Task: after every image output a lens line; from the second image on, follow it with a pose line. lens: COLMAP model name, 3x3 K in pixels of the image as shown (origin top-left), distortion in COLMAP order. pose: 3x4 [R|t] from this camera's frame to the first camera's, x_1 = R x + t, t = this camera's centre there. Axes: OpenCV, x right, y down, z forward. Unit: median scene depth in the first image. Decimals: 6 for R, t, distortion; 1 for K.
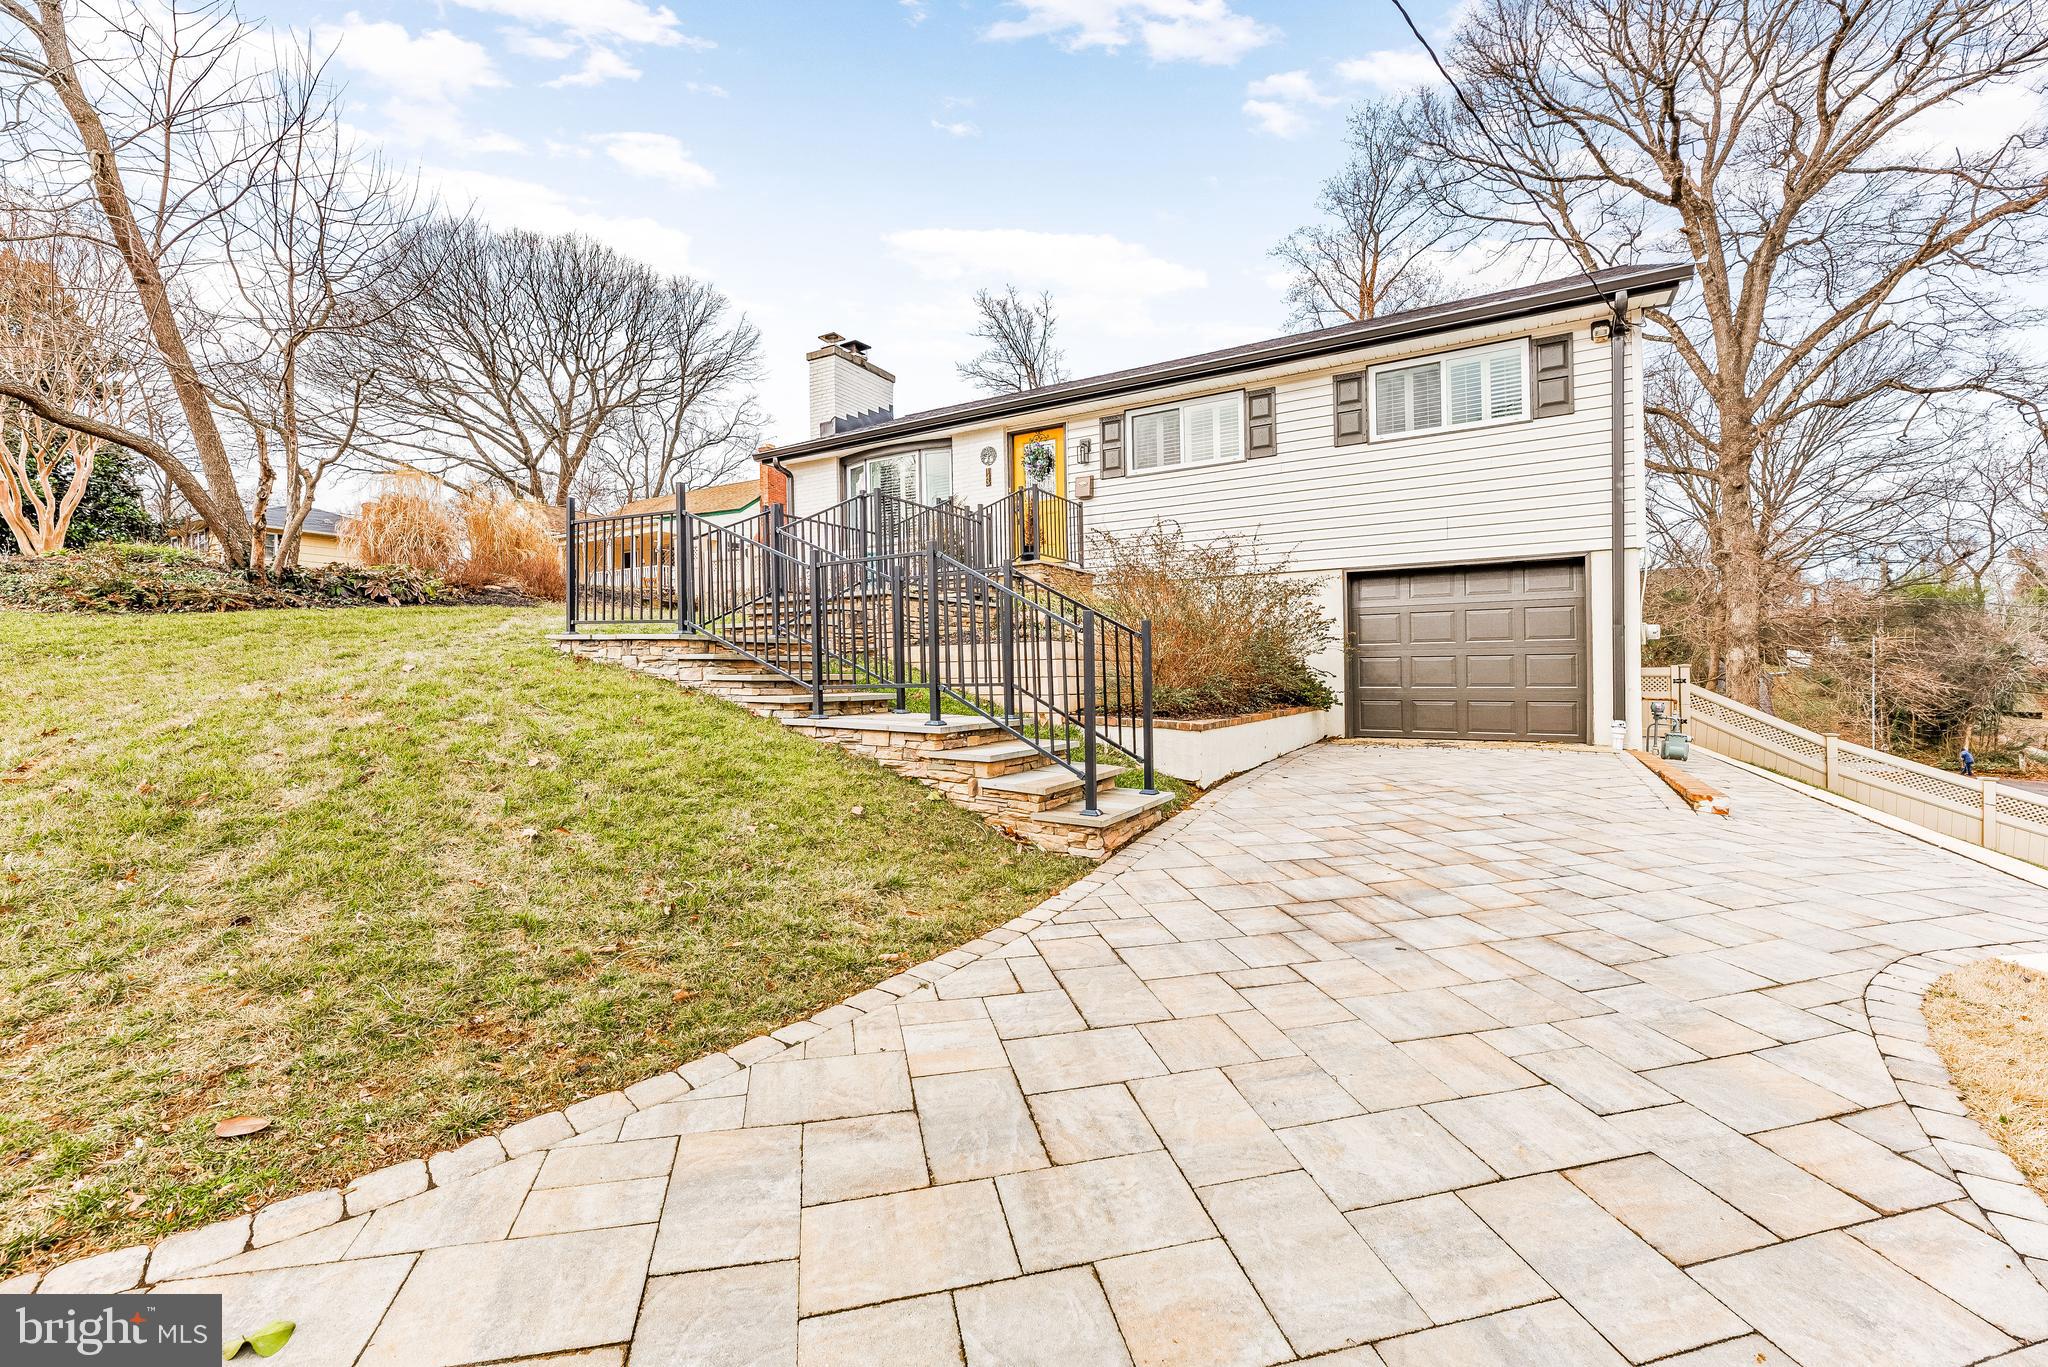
lens RADIAL K [[829.8, 0, 1015.6], [0, 829.8, 673.0], [0, 0, 1]] dist [0.001598, -0.000636]
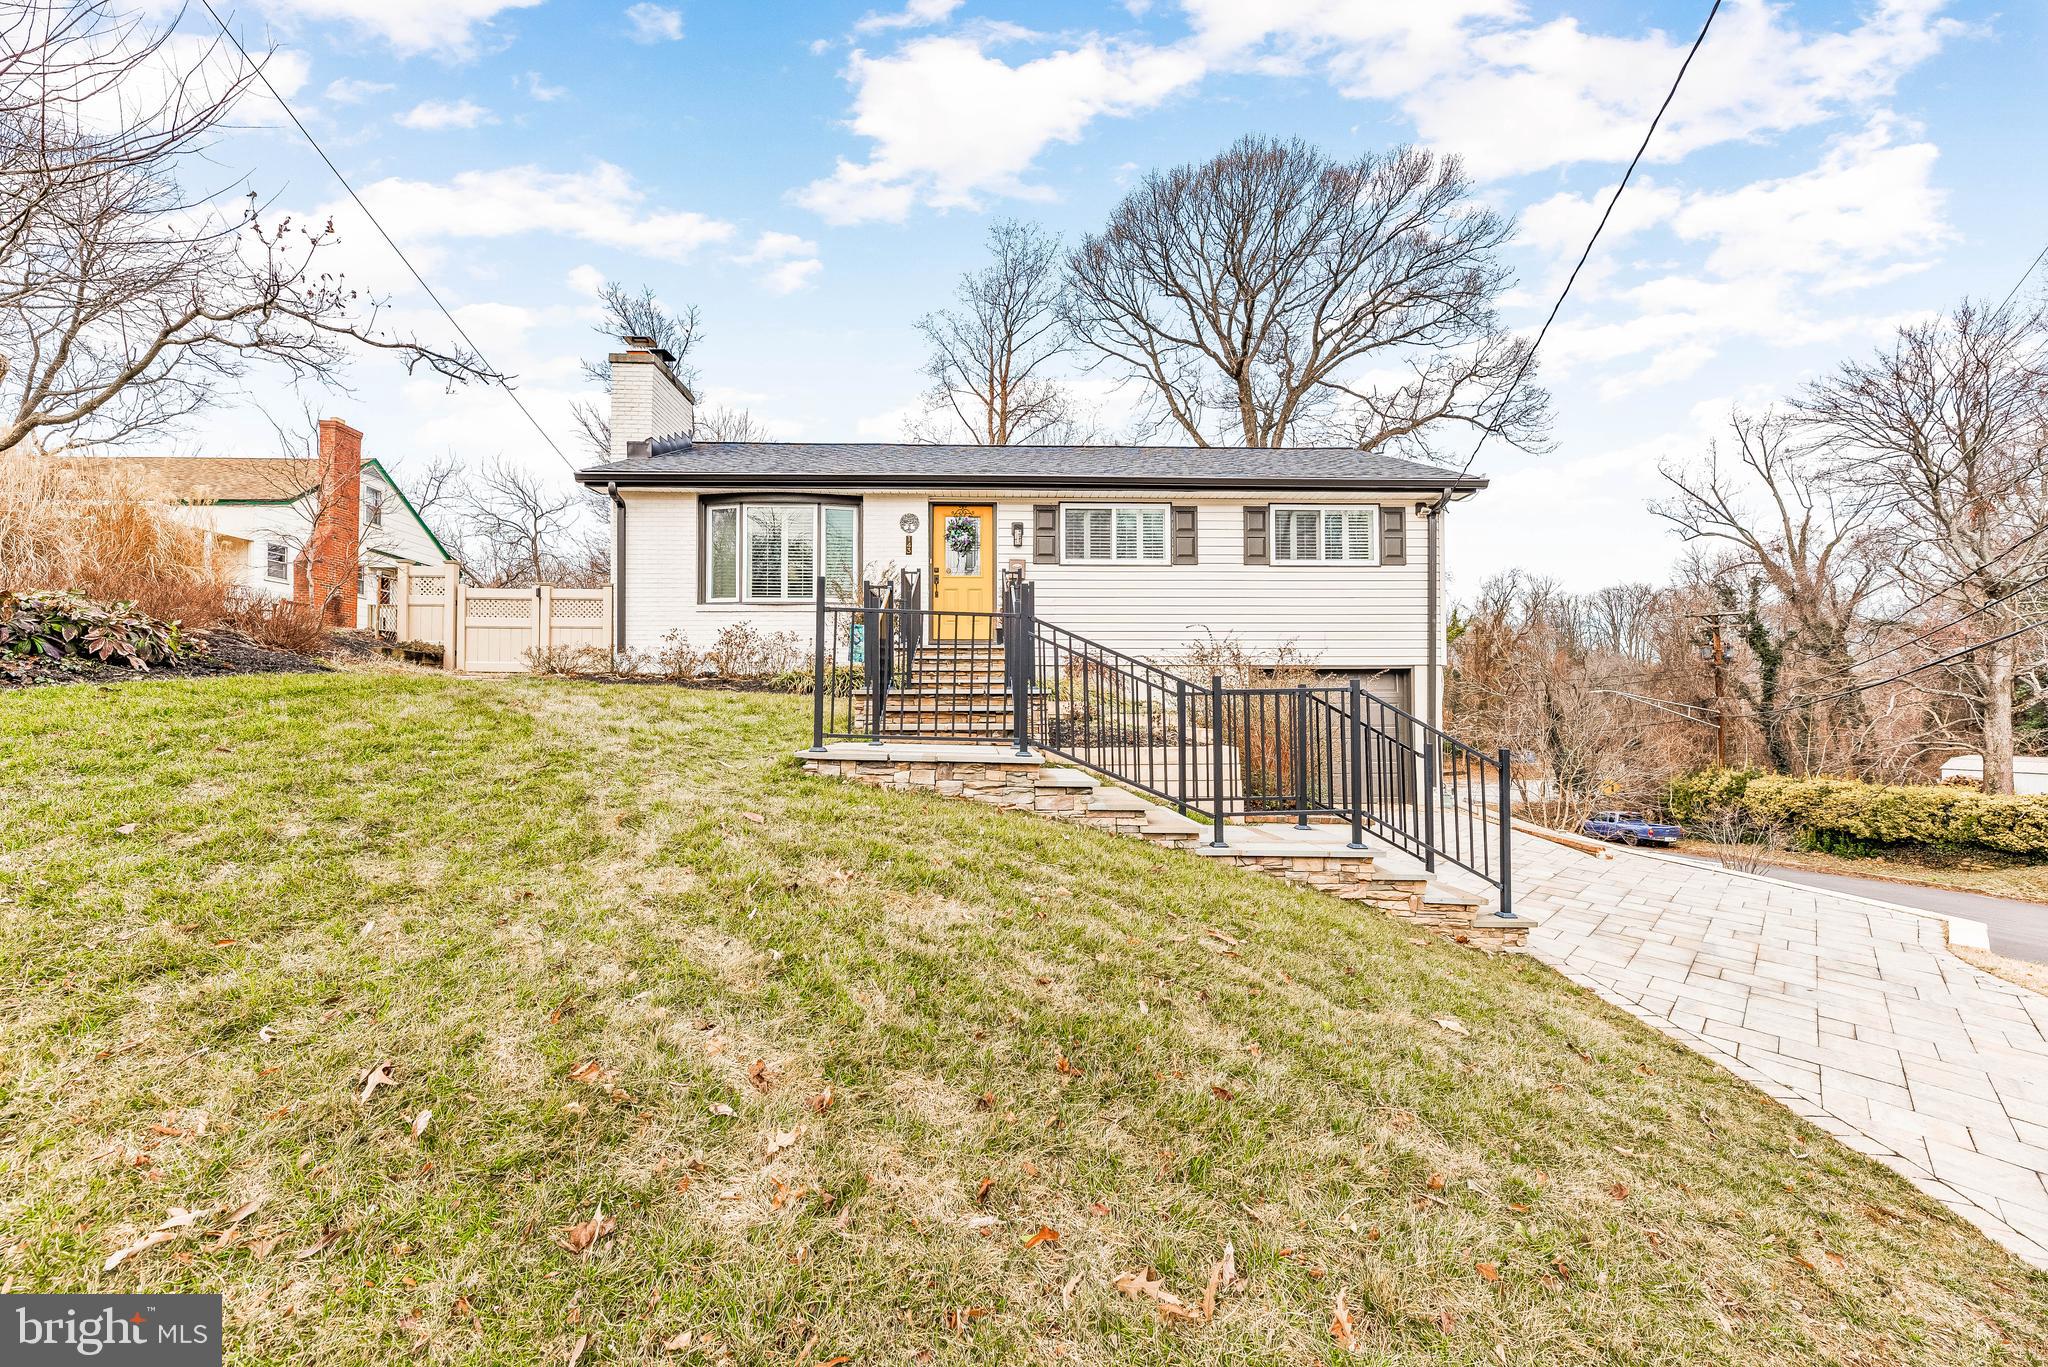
lens RADIAL K [[829.8, 0, 1019.5], [0, 829.8, 683.5], [0, 0, 1]] dist [0.001598, -0.000636]
pose [[0.843288, 0.023312, 0.536955, -0.464075], [-0.007336, 0.999465, -0.031872, -0.050257], [-0.537411, 0.022939, 0.843008, 0.138130]]
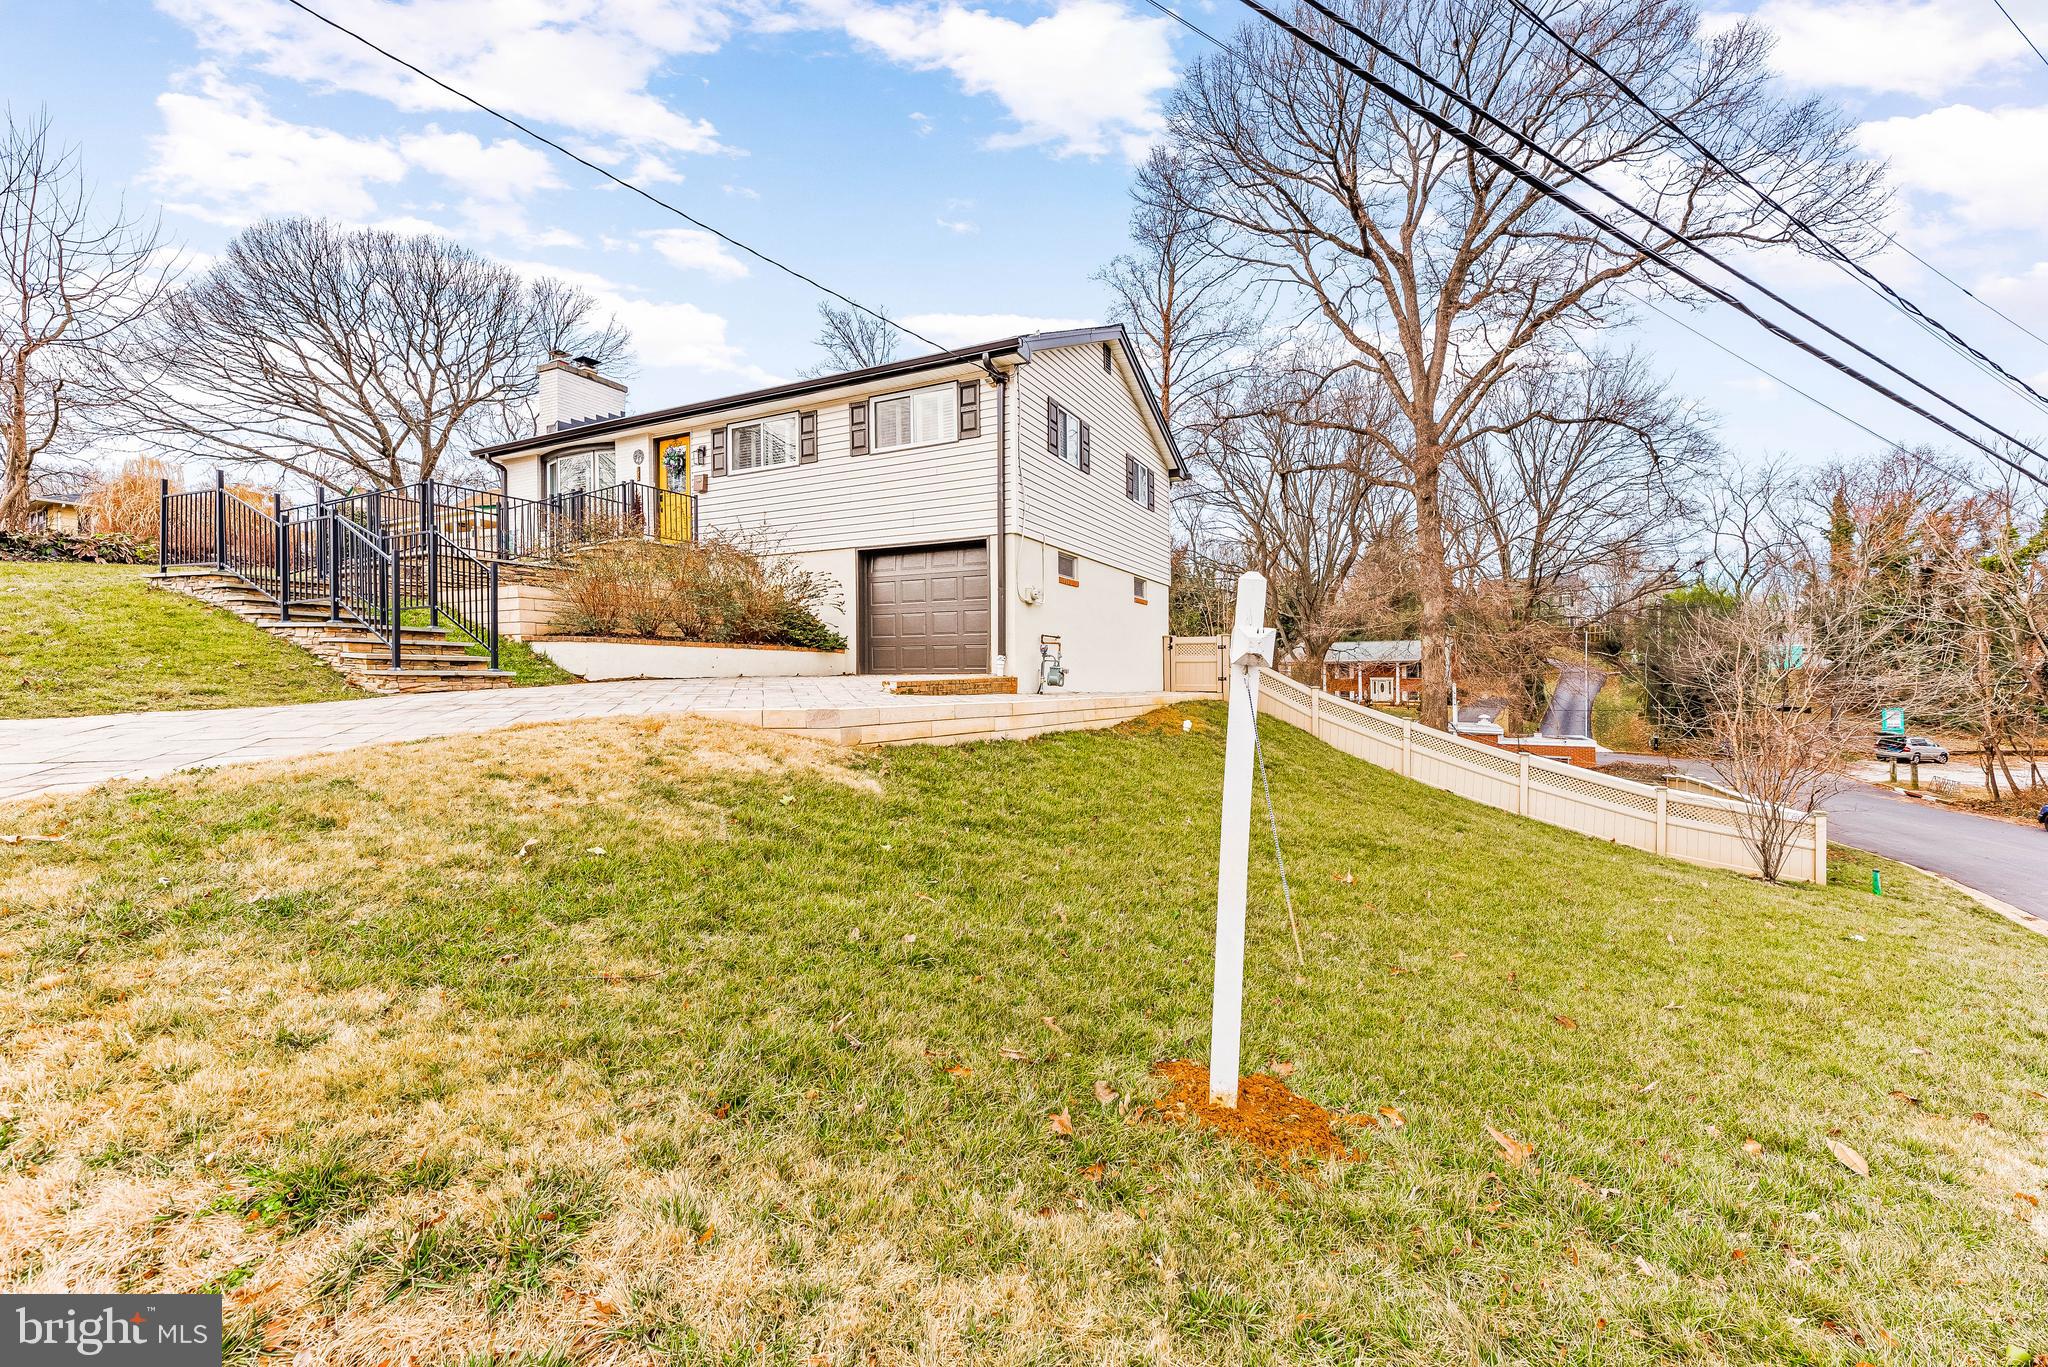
lens RADIAL K [[829.8, 0, 1016.1], [0, 829.8, 671.0], [0, 0, 1]] dist [0.001598, -0.000636]
pose [[0.998120, 0.008008, 0.060761, 0.493465], [-0.007749, 0.999960, -0.004491, 0.066737], [-0.060794, 0.004012, 0.998142, -0.302302]]
